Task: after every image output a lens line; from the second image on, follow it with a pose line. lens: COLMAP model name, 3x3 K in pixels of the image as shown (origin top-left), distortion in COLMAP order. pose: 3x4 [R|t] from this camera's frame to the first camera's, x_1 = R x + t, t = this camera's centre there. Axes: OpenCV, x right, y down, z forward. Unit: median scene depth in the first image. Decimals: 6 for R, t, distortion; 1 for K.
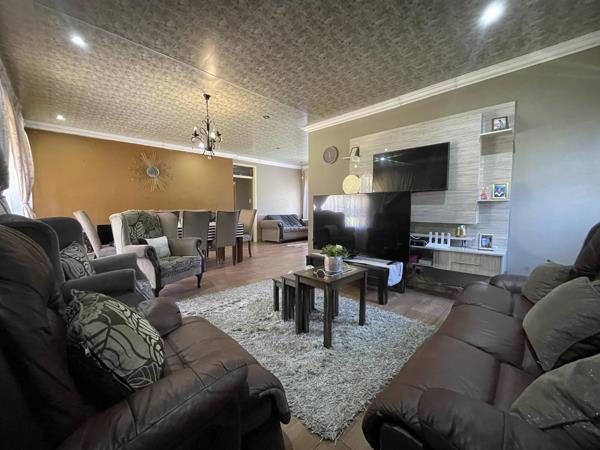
lens RADIAL K [[244.1, 0, 300.0], [0, 244.1, 225.0], [0, 0, 1]] dist [-0.000639, 0.000008]
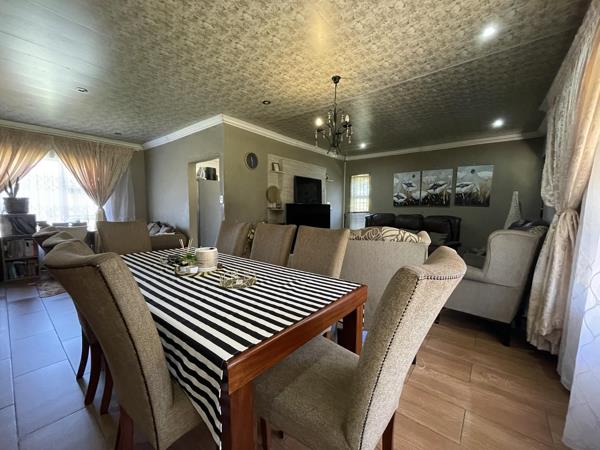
lens RADIAL K [[244.1, 0, 300.0], [0, 244.1, 225.0], [0, 0, 1]] dist [-0.000639, 0.000008]
pose [[-0.113913, -0.070644, 0.990976, -1.339873], [0.062290, 0.994998, 0.078091, -0.136985], [-0.991536, 0.070623, -0.108943, 1.392179]]
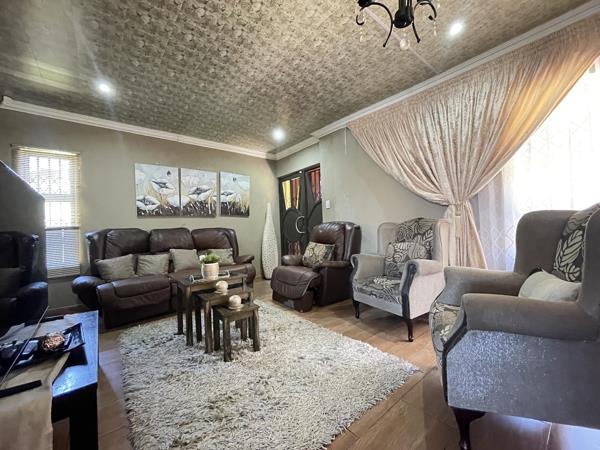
lens RADIAL K [[244.1, 0, 300.0], [0, 244.1, 225.0], [0, 0, 1]] dist [-0.000639, 0.000008]
pose [[-0.995433, 0.035222, 0.088725, -0.292453], [0.040249, 0.997646, 0.055524, -0.075415], [-0.086561, 0.058842, -0.994507, 1.545335]]
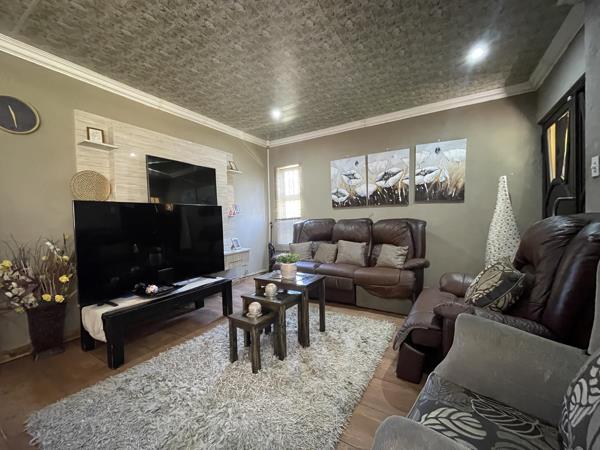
lens RADIAL K [[244.1, 0, 300.0], [0, 244.1, 225.0], [0, 0, 1]] dist [-0.000639, 0.000008]
pose [[-0.227749, -0.017388, 0.973565, -0.711111], [0.091807, 0.995003, 0.039248, -0.058009], [-0.969382, 0.098319, -0.225015, 0.878856]]
